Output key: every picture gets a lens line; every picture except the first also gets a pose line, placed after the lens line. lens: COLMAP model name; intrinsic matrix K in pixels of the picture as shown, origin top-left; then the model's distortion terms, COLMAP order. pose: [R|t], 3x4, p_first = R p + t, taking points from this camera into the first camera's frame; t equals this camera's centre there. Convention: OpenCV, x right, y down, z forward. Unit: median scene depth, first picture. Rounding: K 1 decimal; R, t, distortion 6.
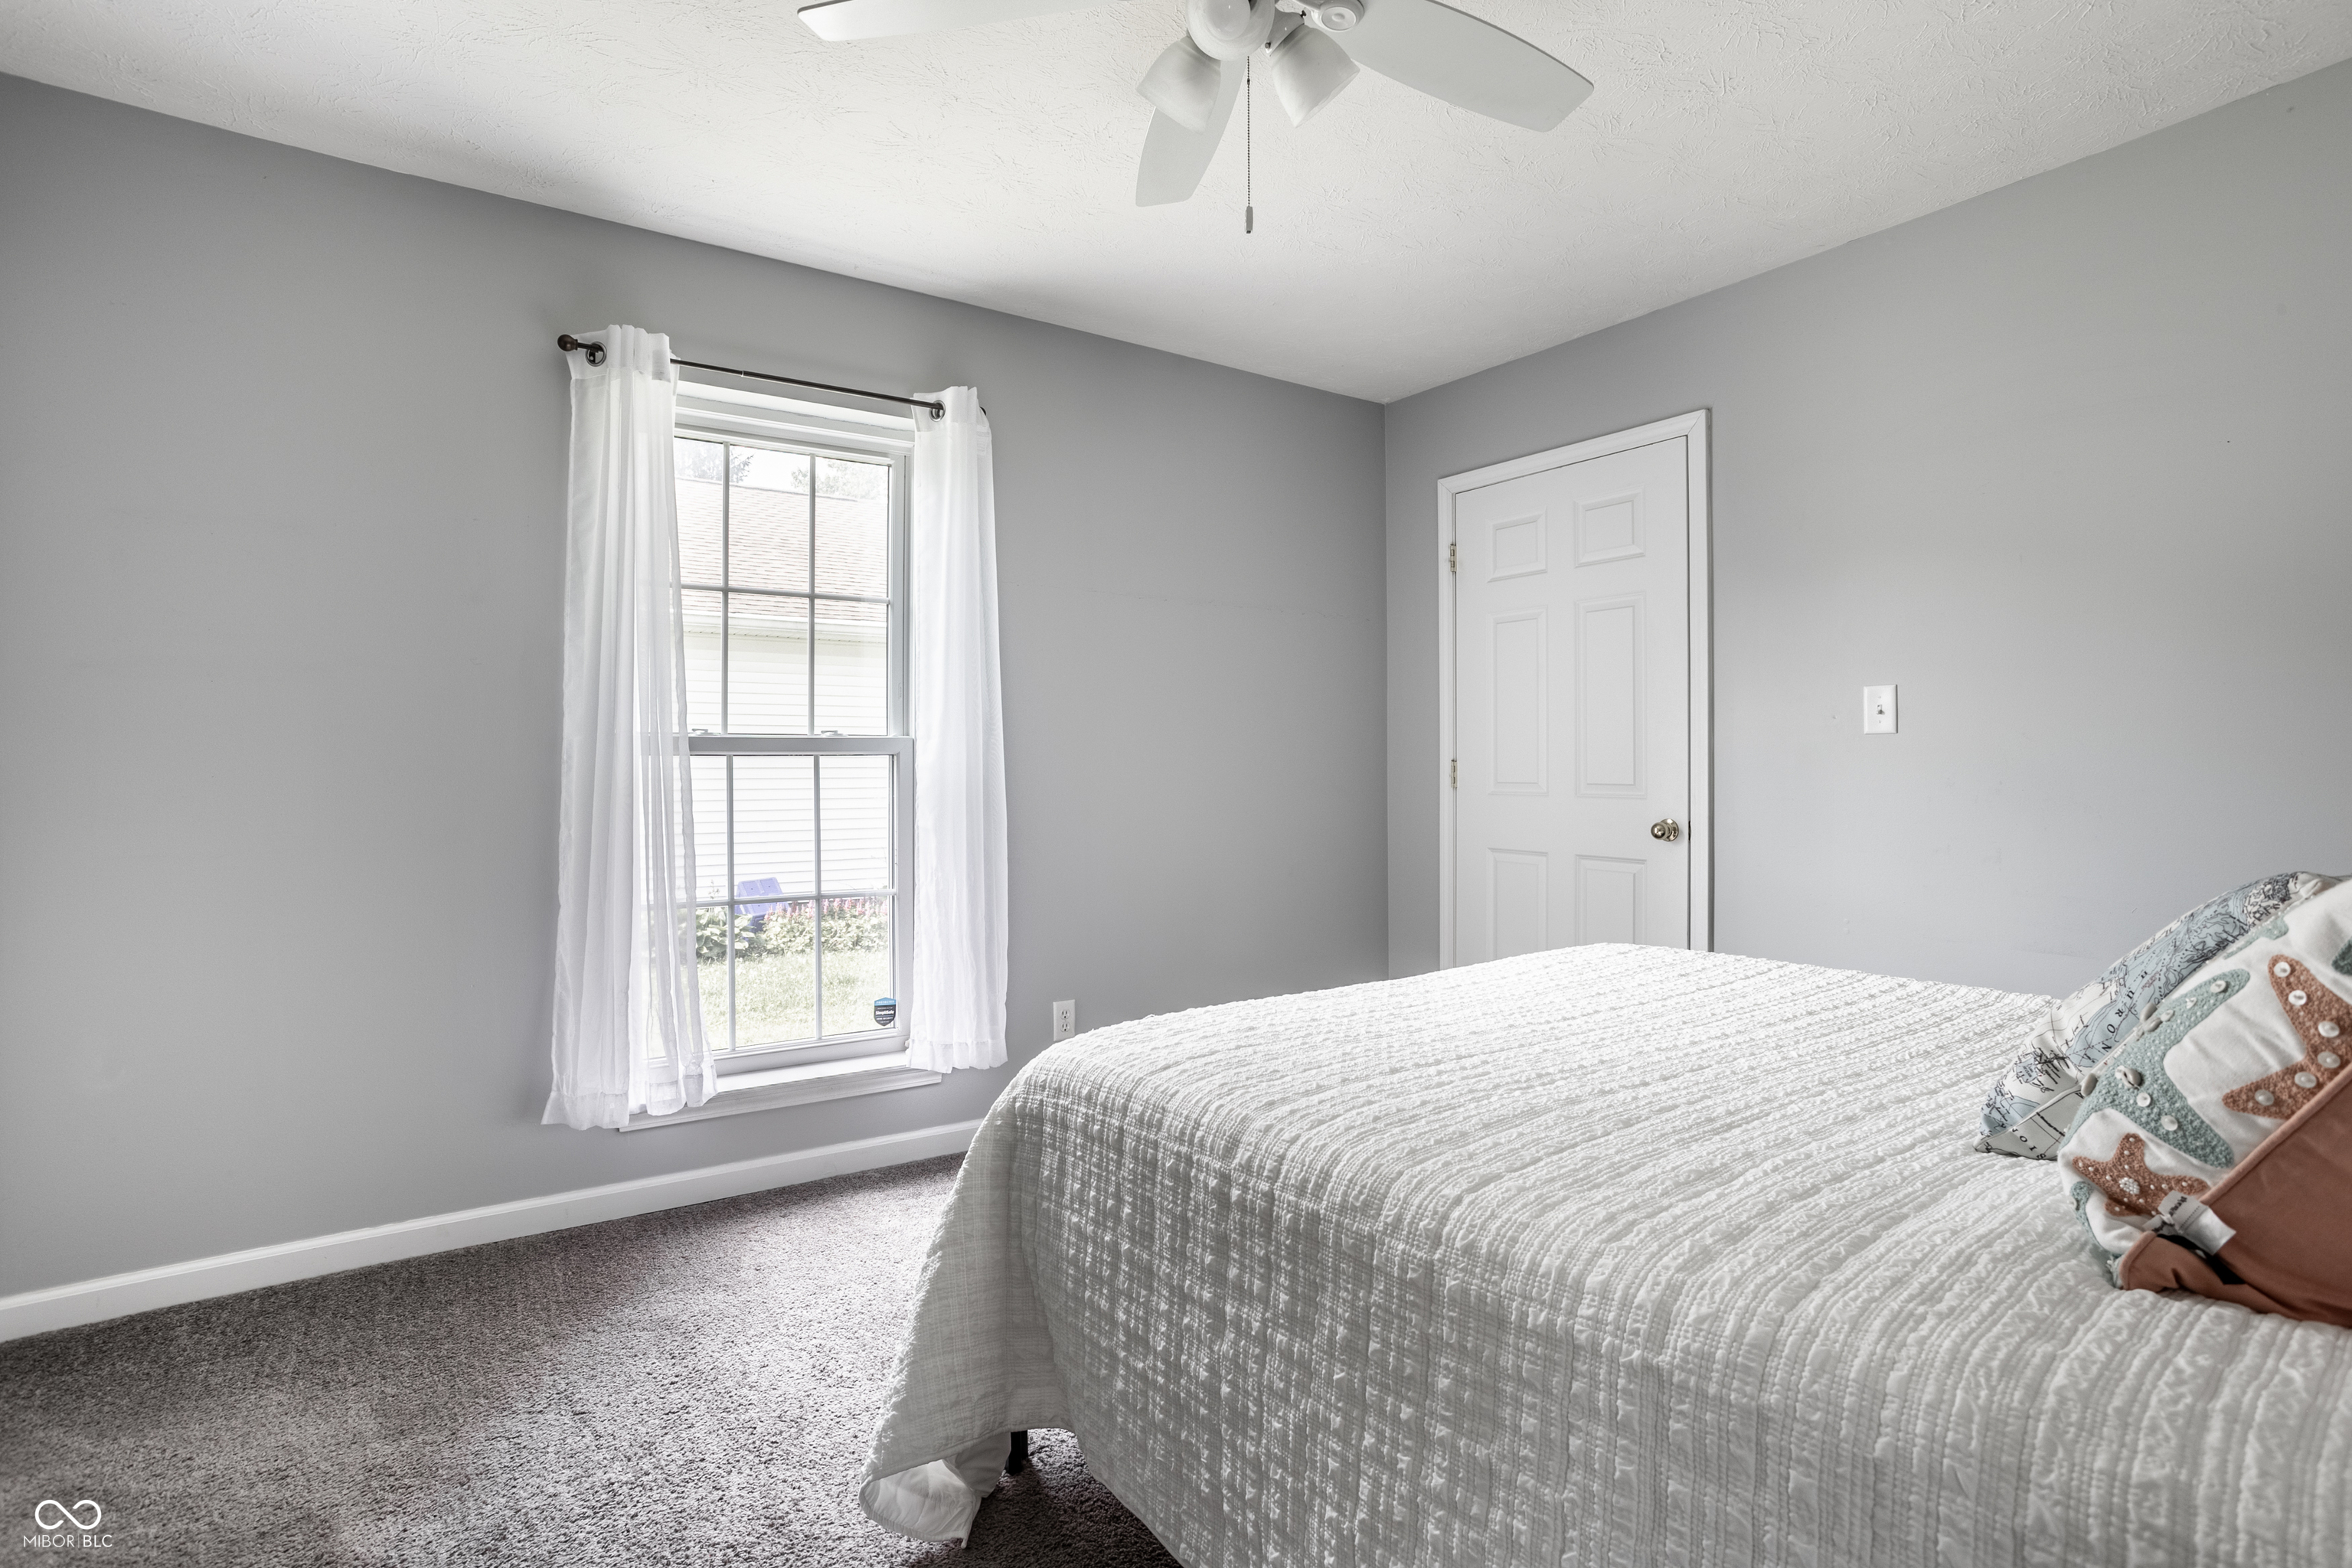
lens RADIAL K [[1161.3, 0, 1176.0], [0, 1161.3, 784.0], [0, 0, 1]] dist [-0.005546, -0.000484]
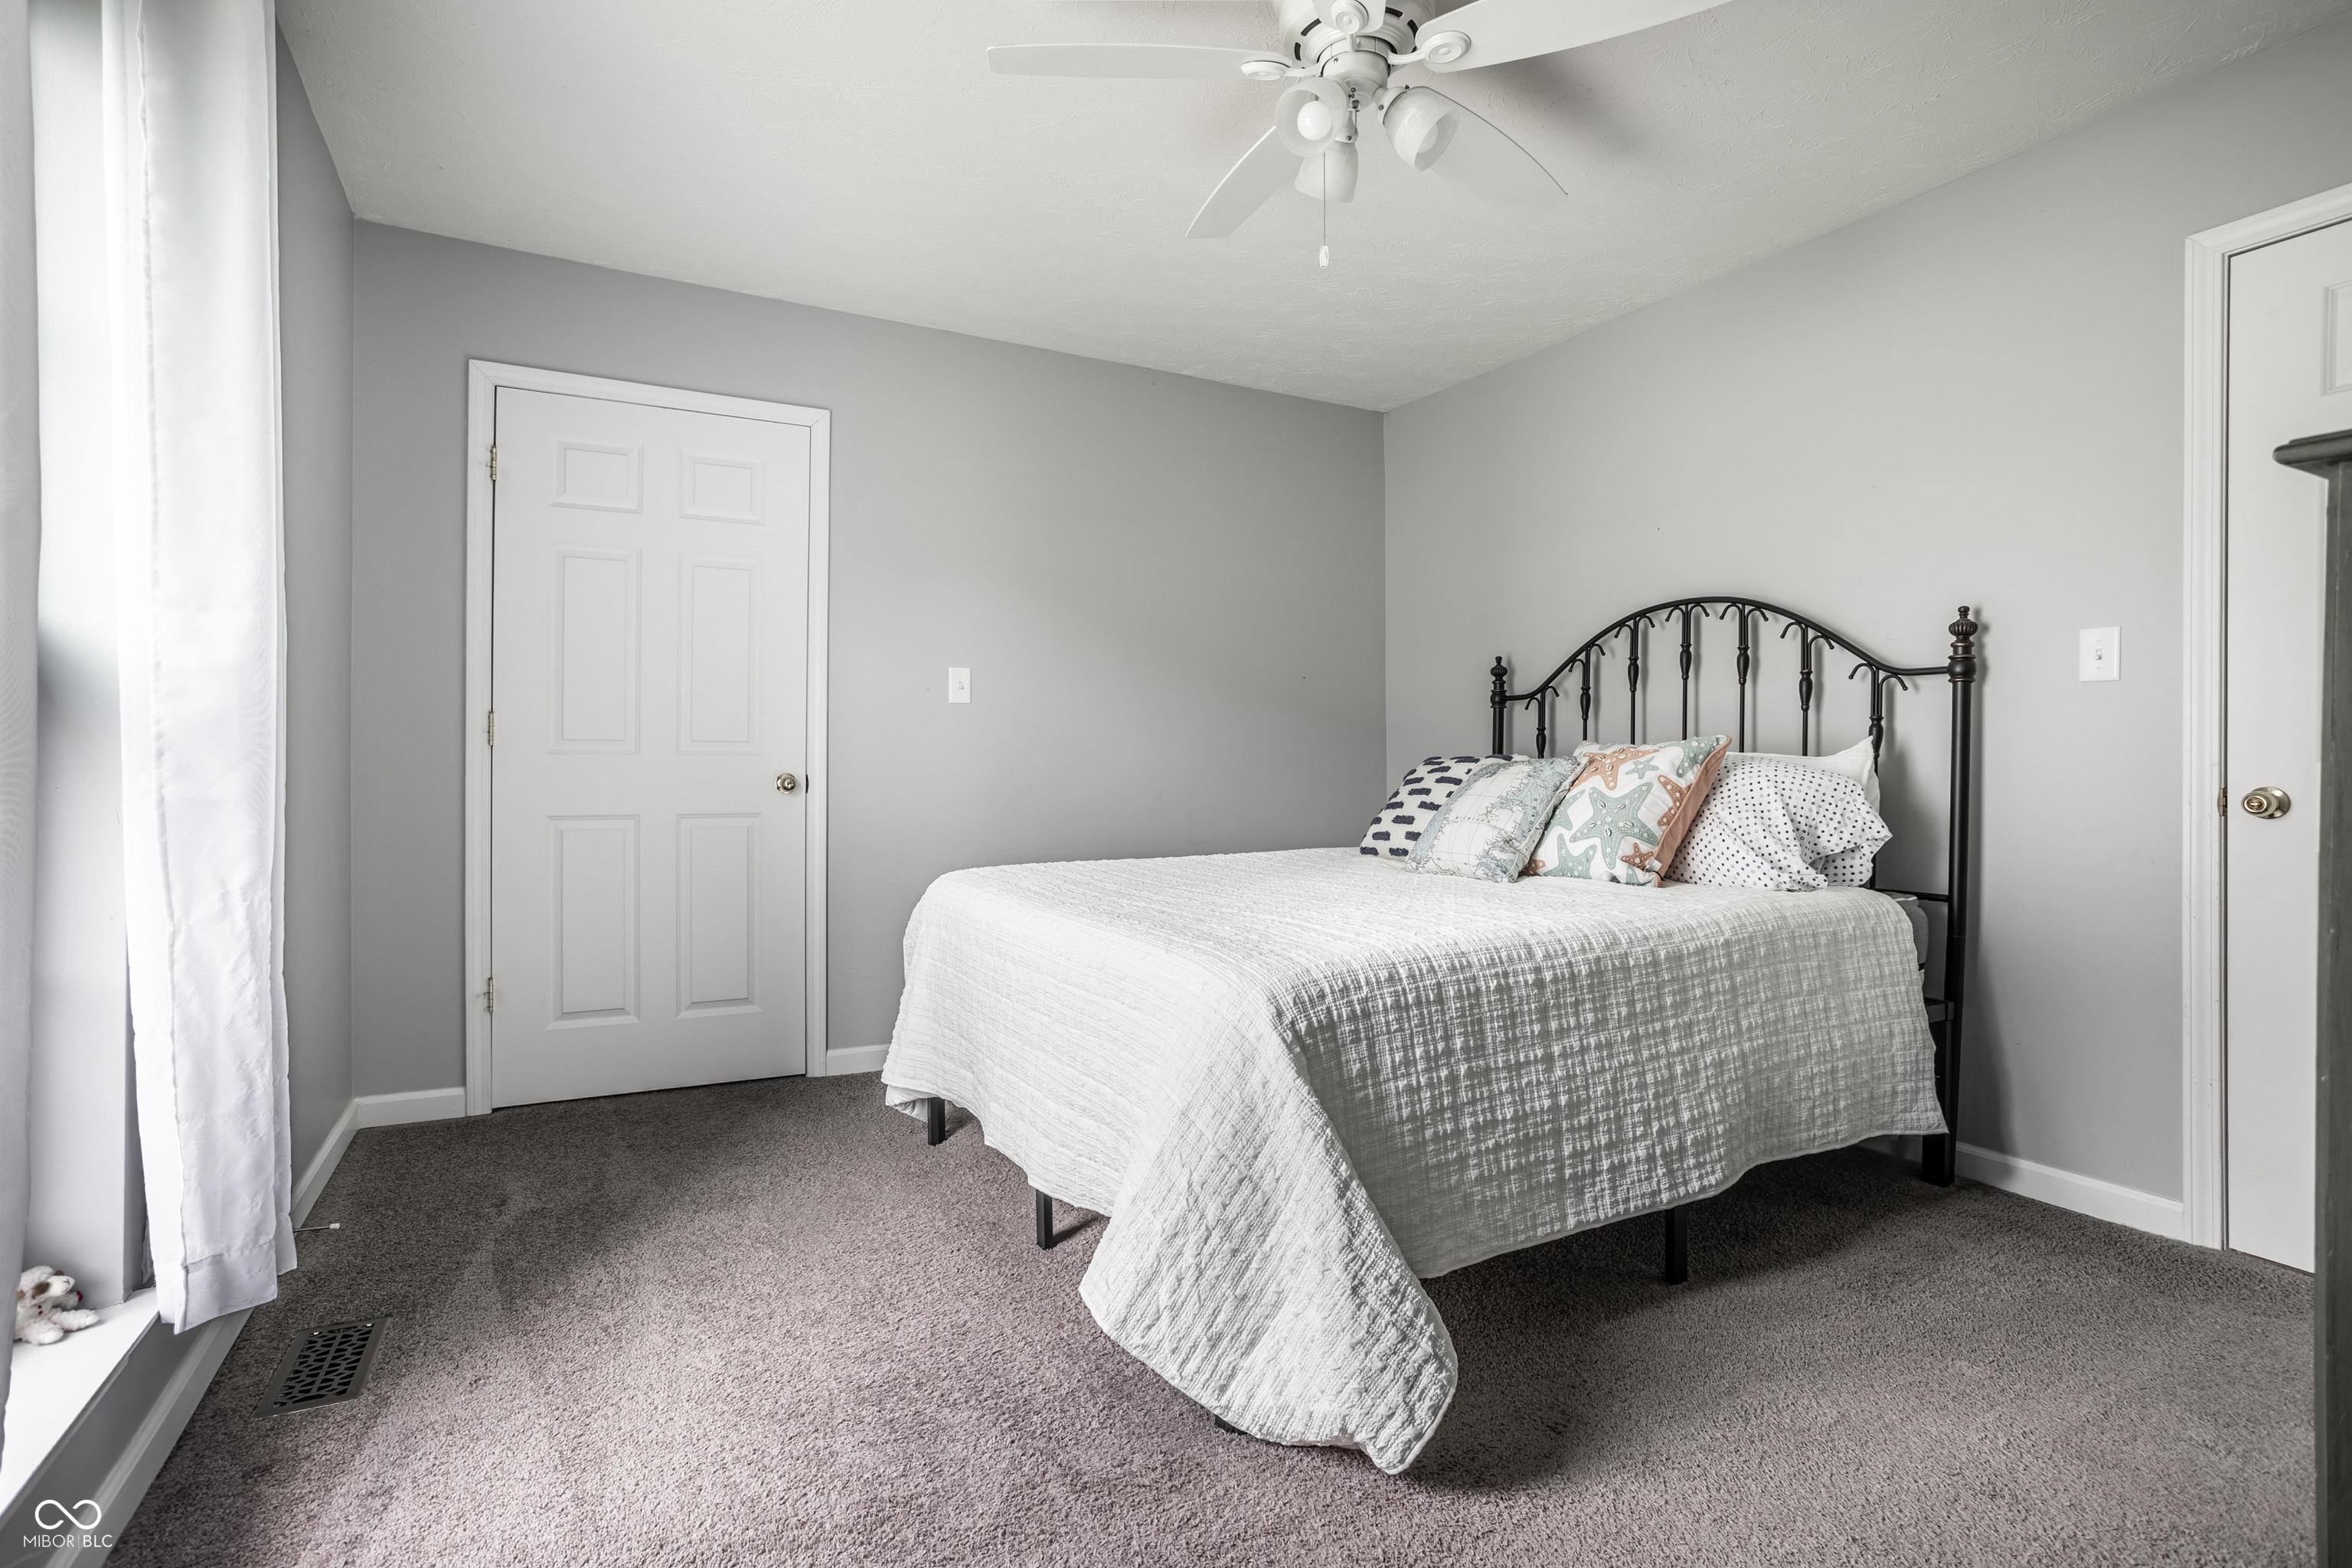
lens RADIAL K [[1136.6, 0, 1176.0], [0, 1136.6, 784.0], [0, 0, 1]] dist [-0.024217, -0.000040]
pose [[0.076238, -0.013419, 0.996999, -1.375340], [0.012204, 0.999847, 0.012524, 0.073129], [-0.997015, 0.011213, 0.076390, 1.287382]]
